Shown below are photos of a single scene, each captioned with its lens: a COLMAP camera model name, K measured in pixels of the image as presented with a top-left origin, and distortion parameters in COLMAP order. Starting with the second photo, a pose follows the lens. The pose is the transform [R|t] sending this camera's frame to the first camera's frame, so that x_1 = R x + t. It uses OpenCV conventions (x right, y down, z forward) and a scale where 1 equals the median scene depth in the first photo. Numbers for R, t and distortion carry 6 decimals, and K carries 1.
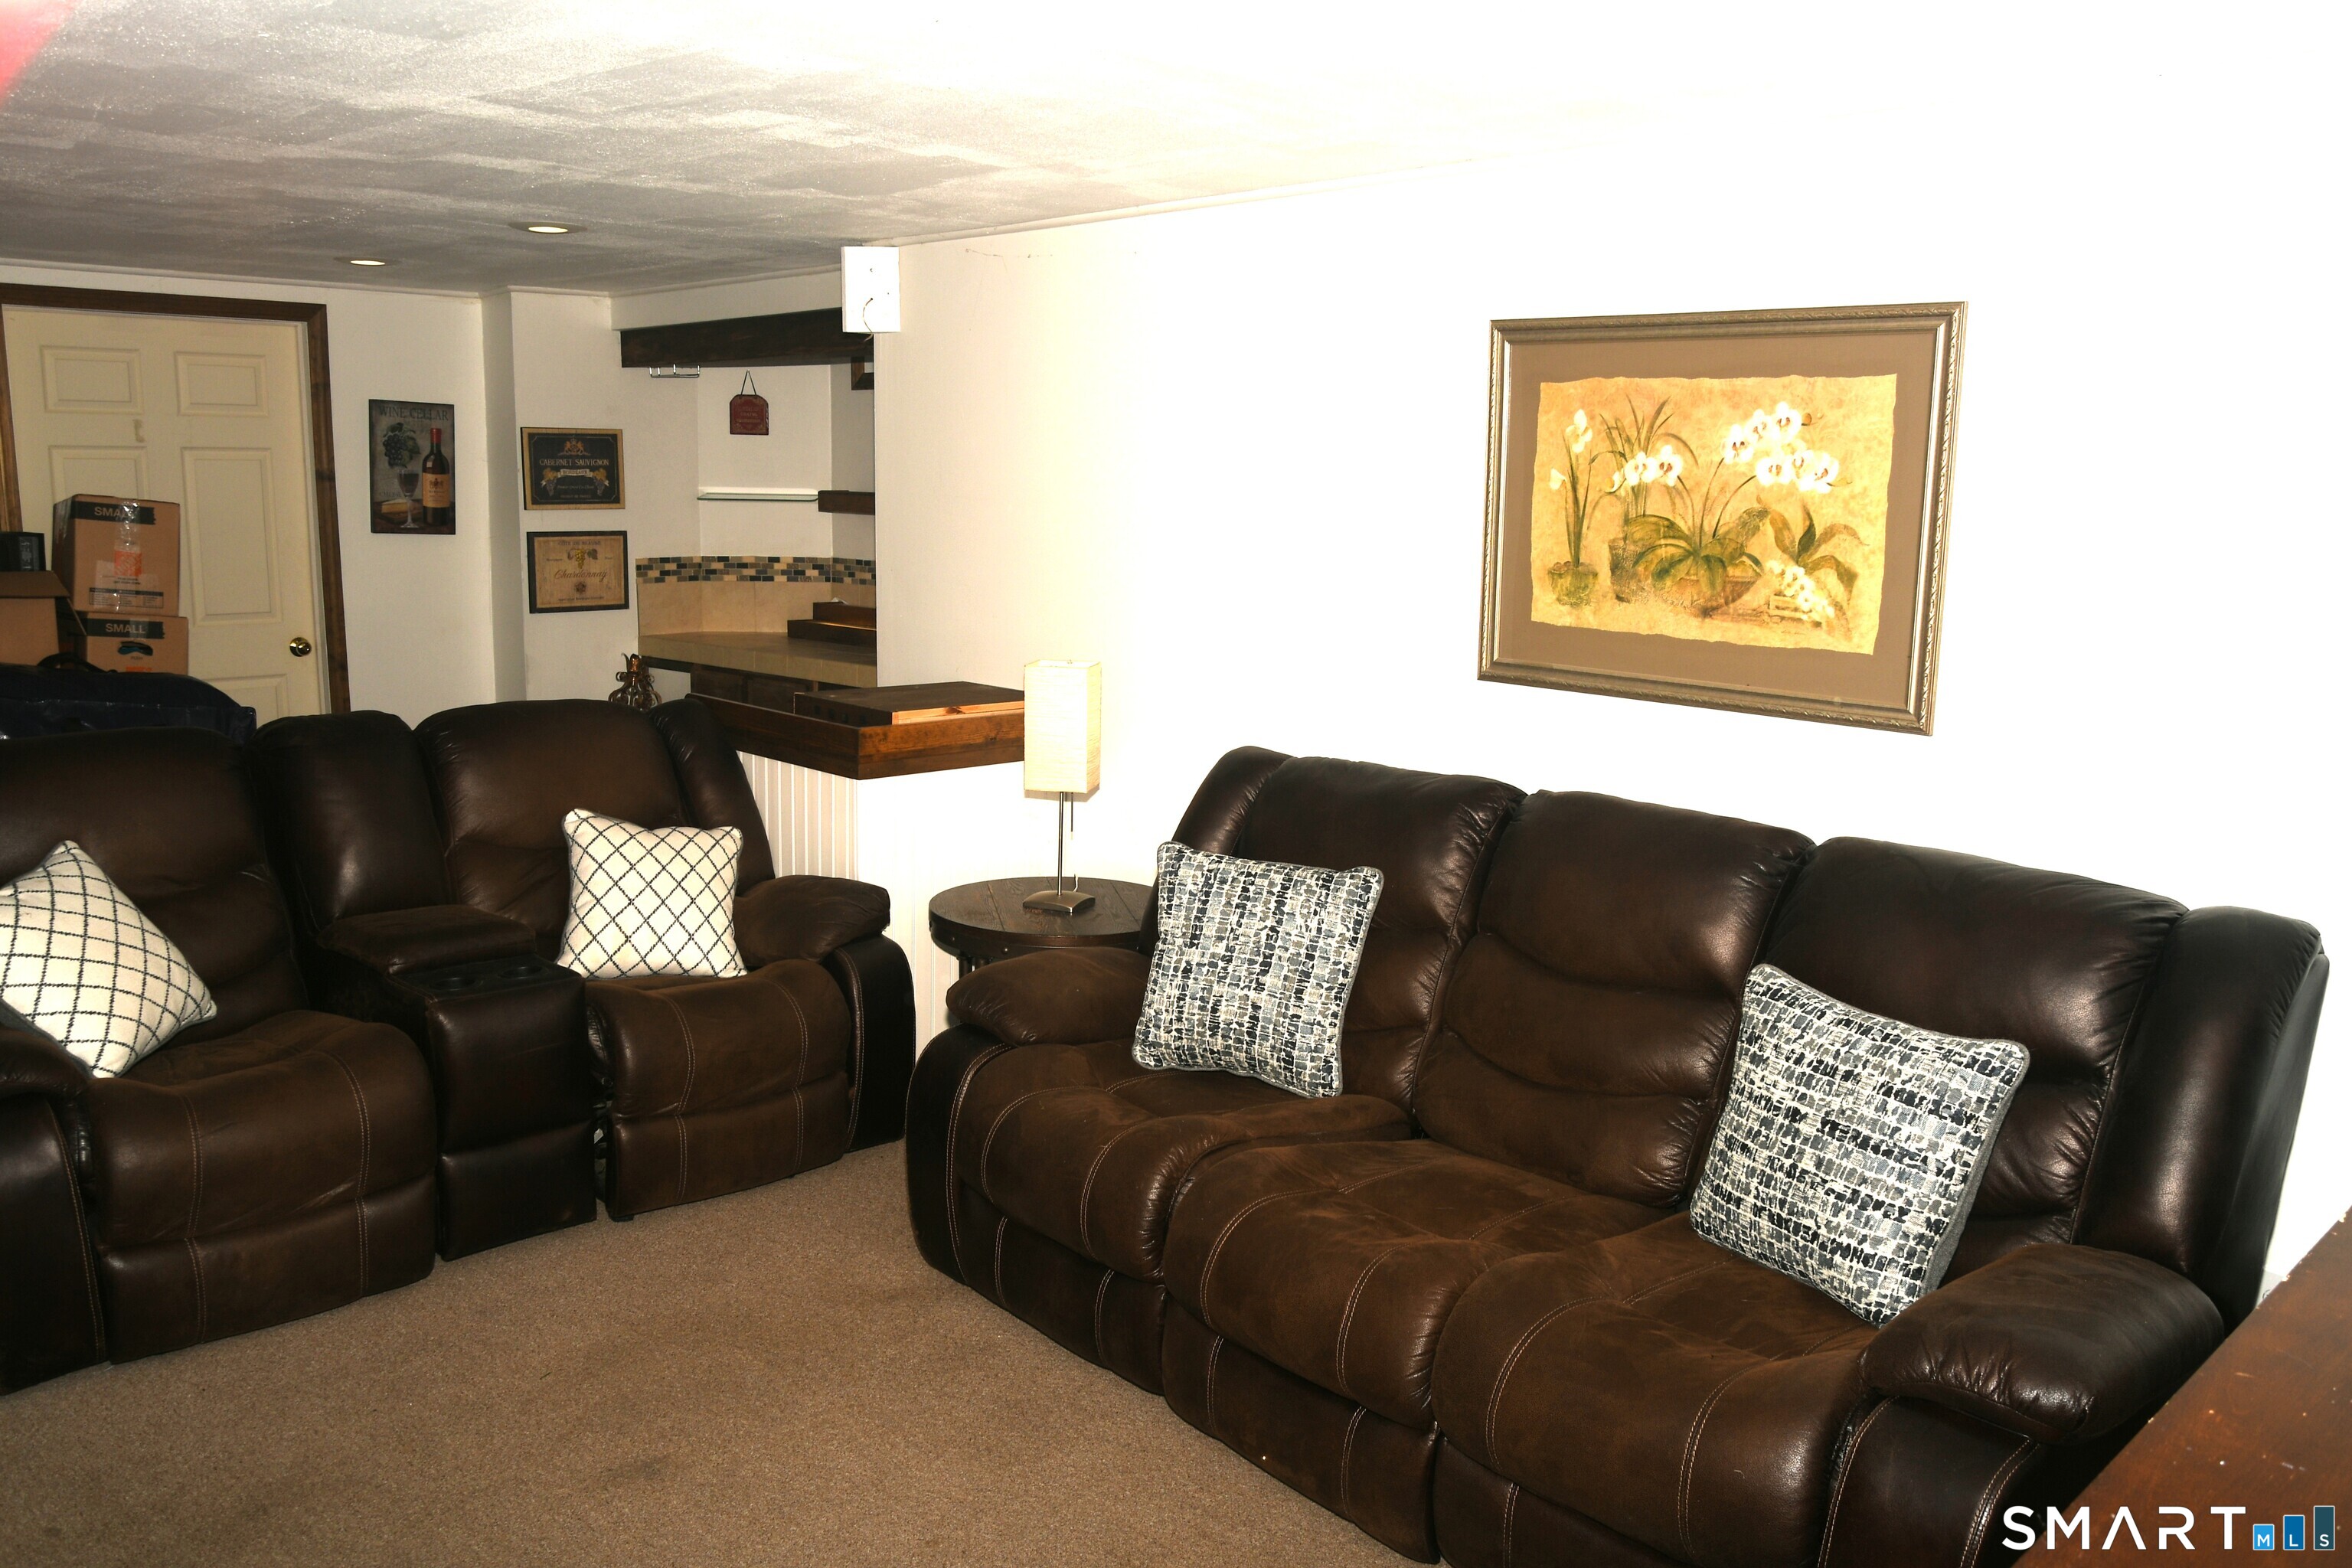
lens RADIAL K [[1880.1, 0, 1115.1], [0, 1880.1, 784.6], [0, 0, 1]] dist [-0.009255, -0.003346]
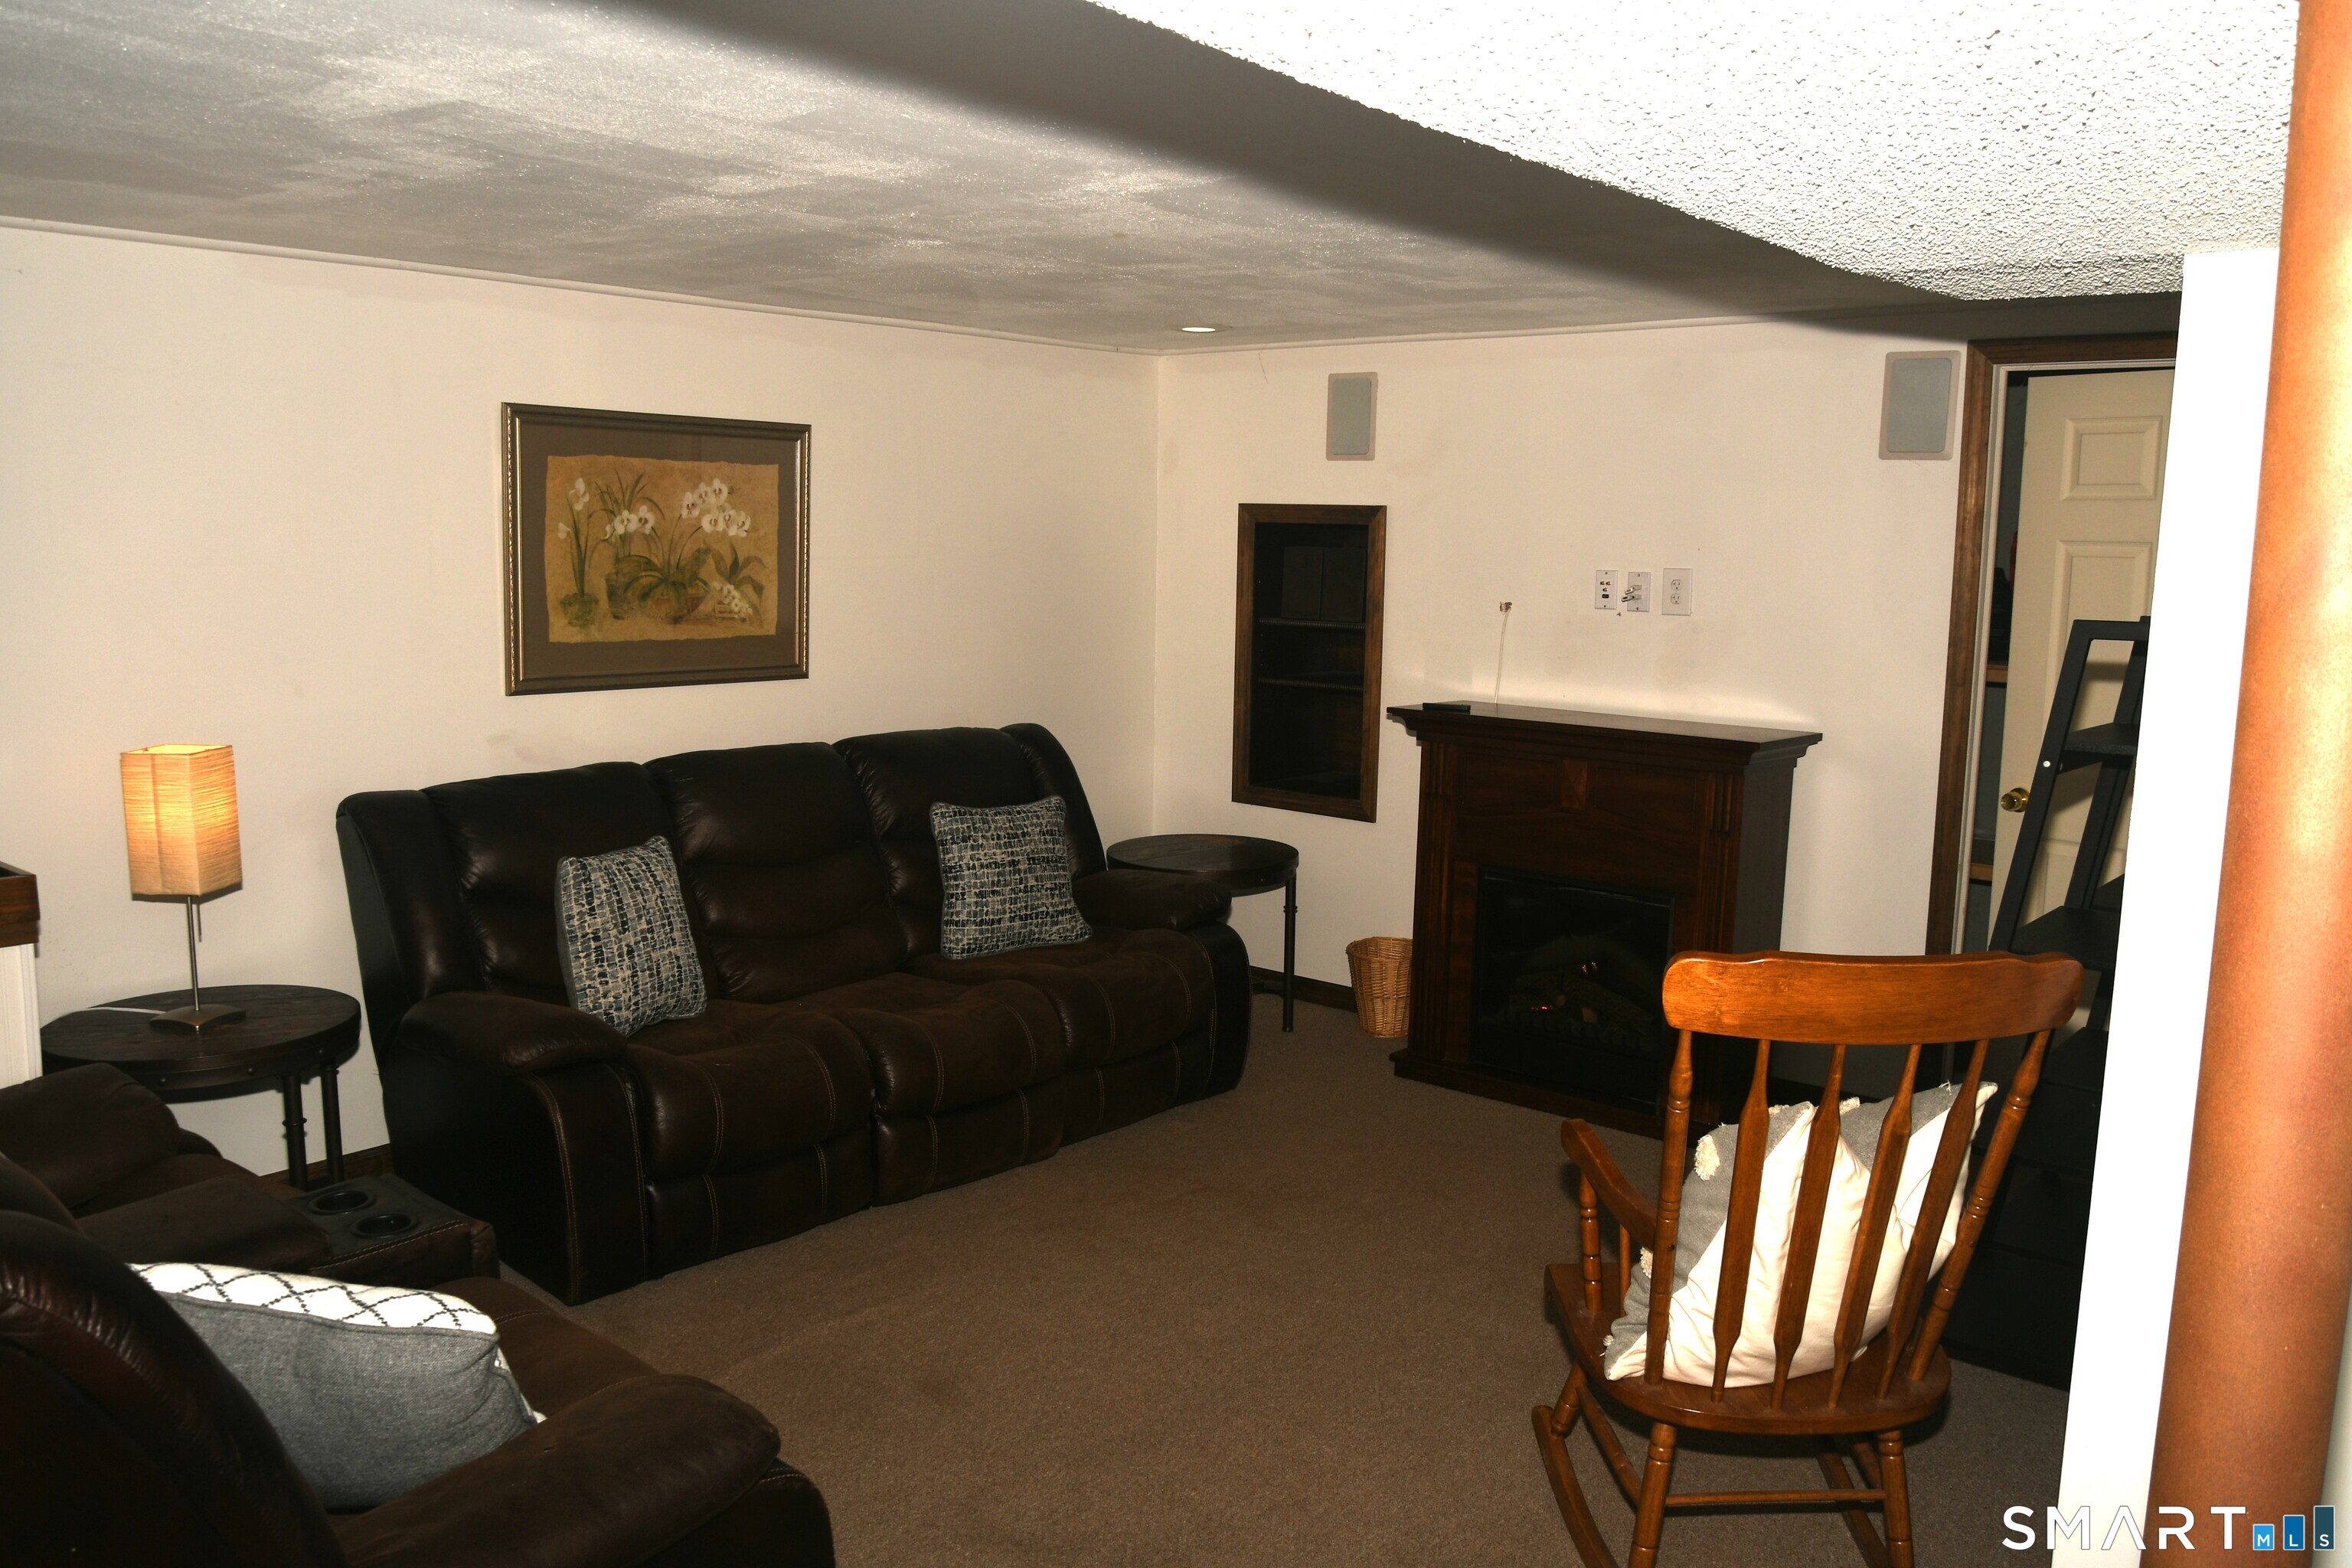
lens RADIAL K [[1837.9, 0, 1173.0], [0, 1837.9, 812.2], [0, 0, 1]] dist [-0.009739, -0.003013]
pose [[-0.109120, -0.170796, 0.979245, -1.110015], [0.153630, 0.970394, 0.186371, -0.148578], [-0.982085, 0.170778, -0.079650, 0.736524]]
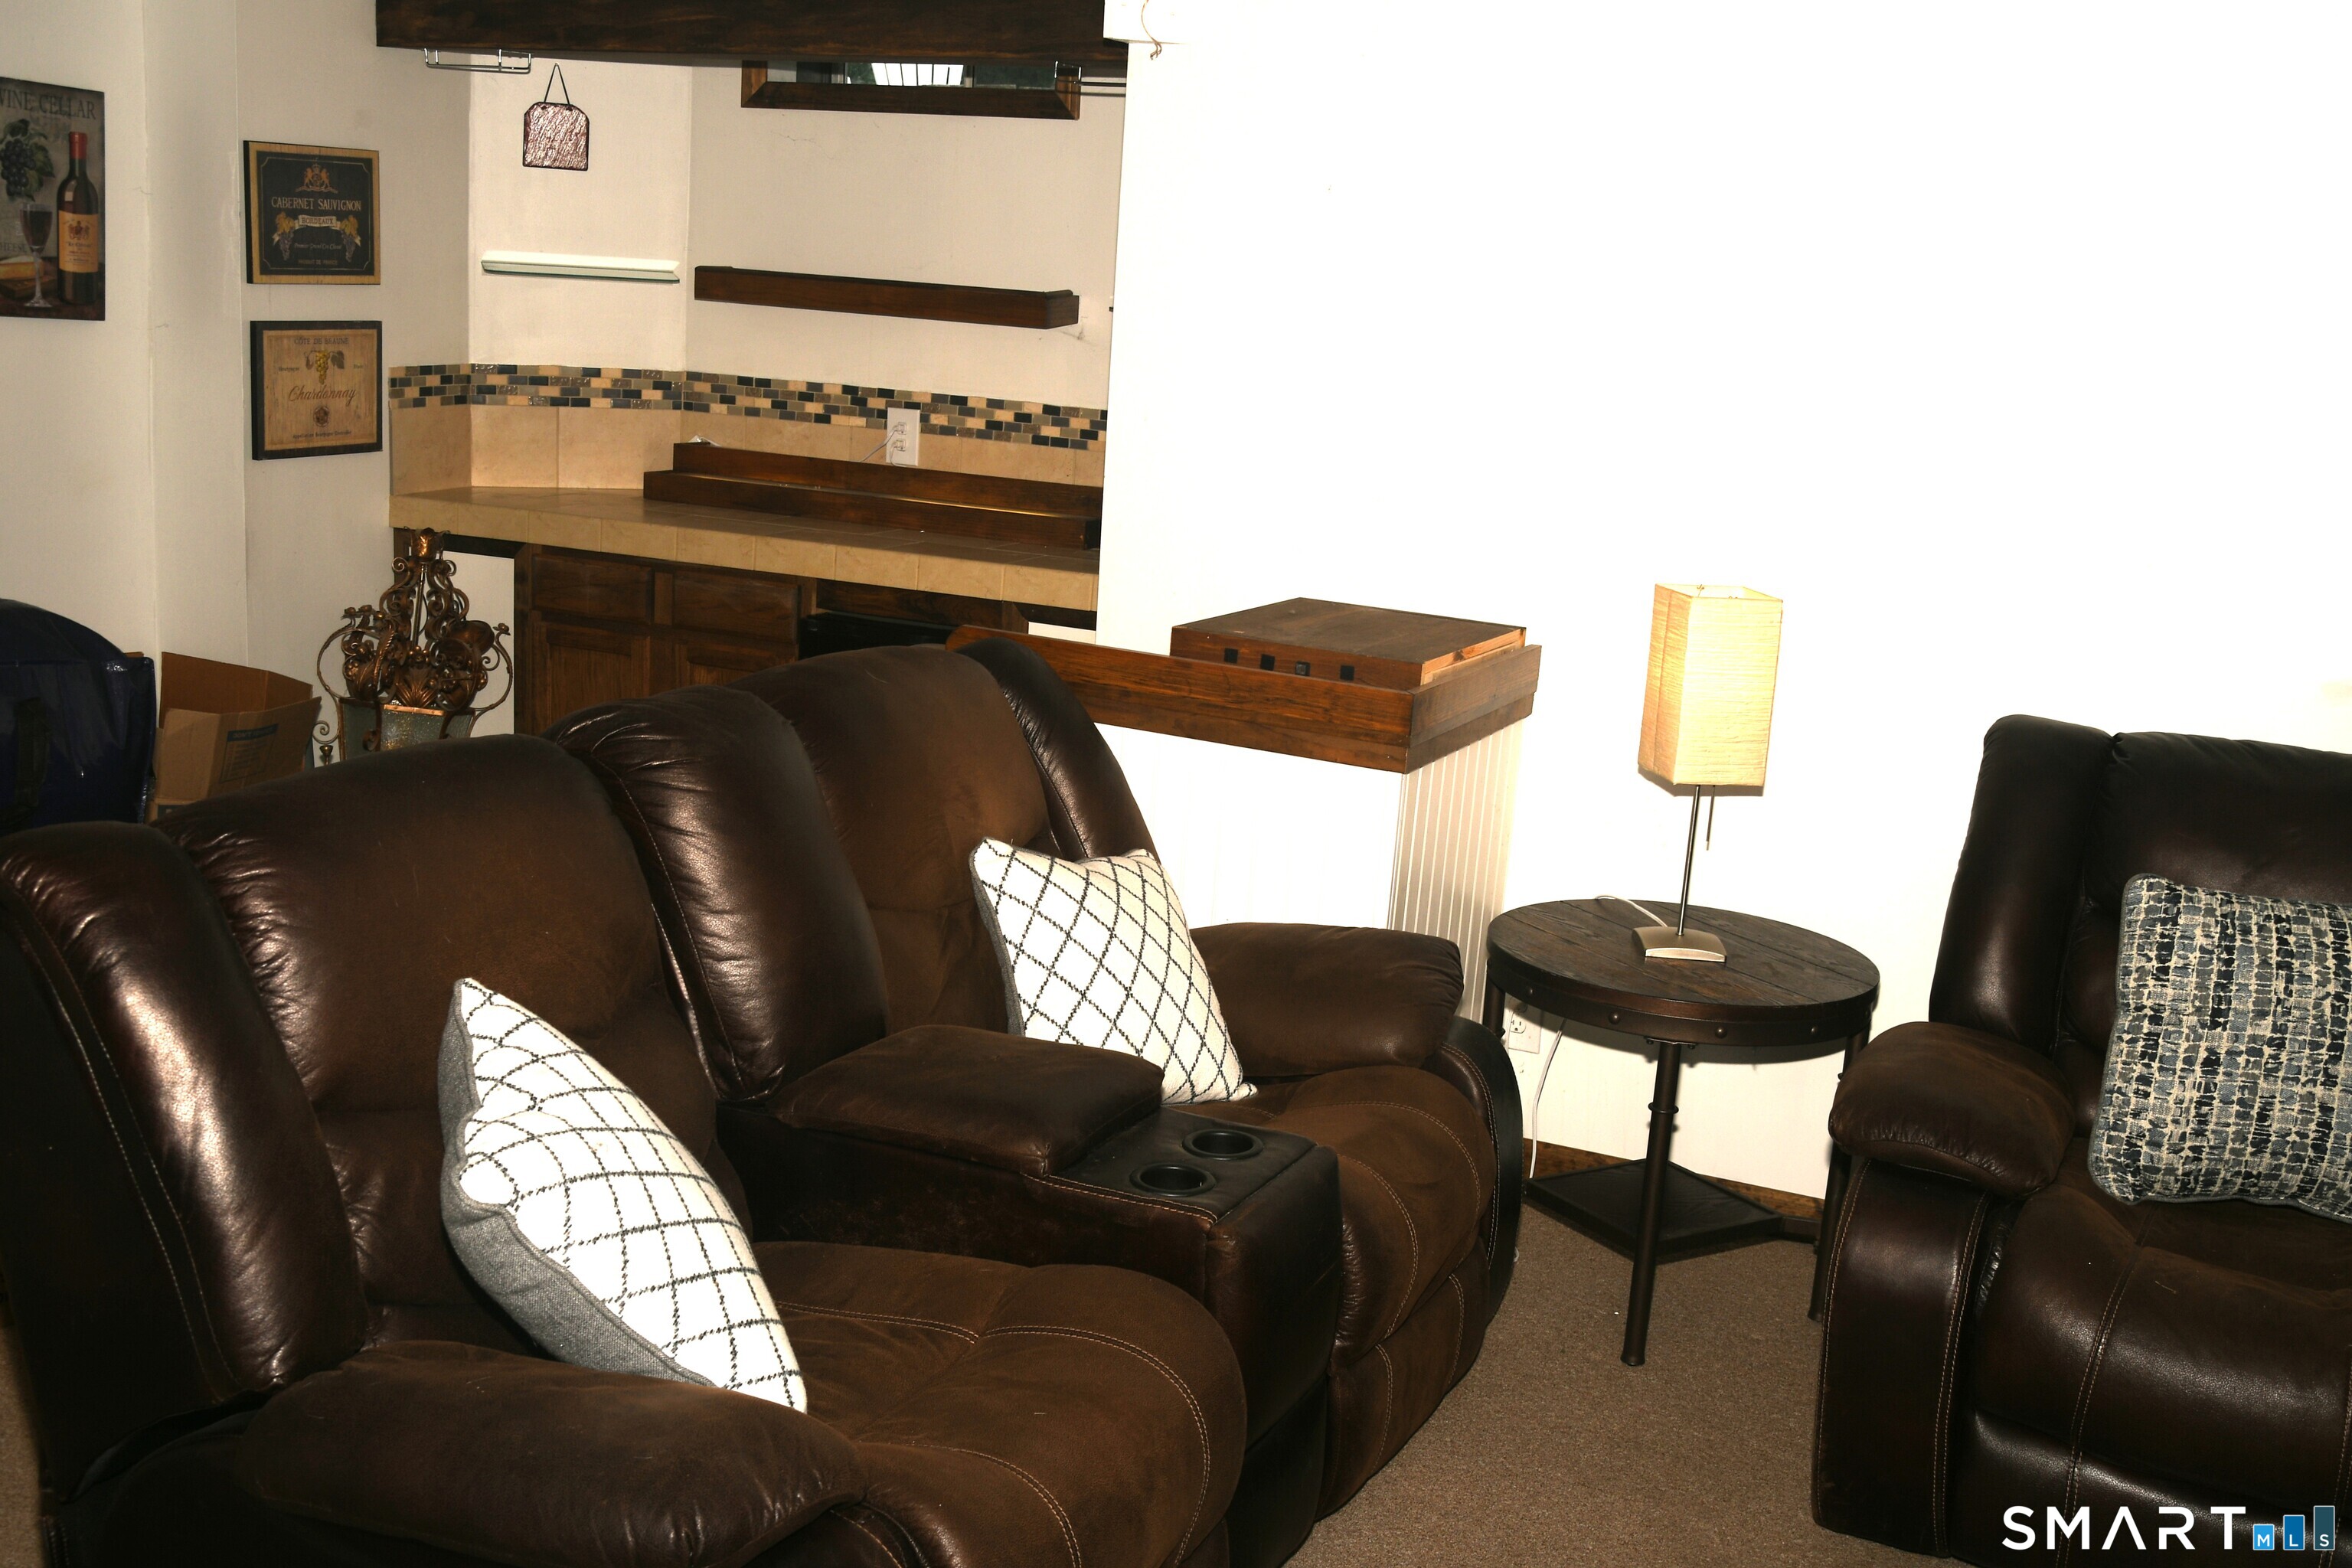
lens RADIAL K [[2492.5, 0, 1175.5], [0, 2492.5, 810.8], [0, 0, 1]] dist [-0.014834, 0.024571]
pose [[0.924657, -0.042037, 0.378474, -0.652991], [0.014702, 0.997088, 0.074830, -0.067151], [-0.380517, -0.063628, 0.922582, 0.303946]]
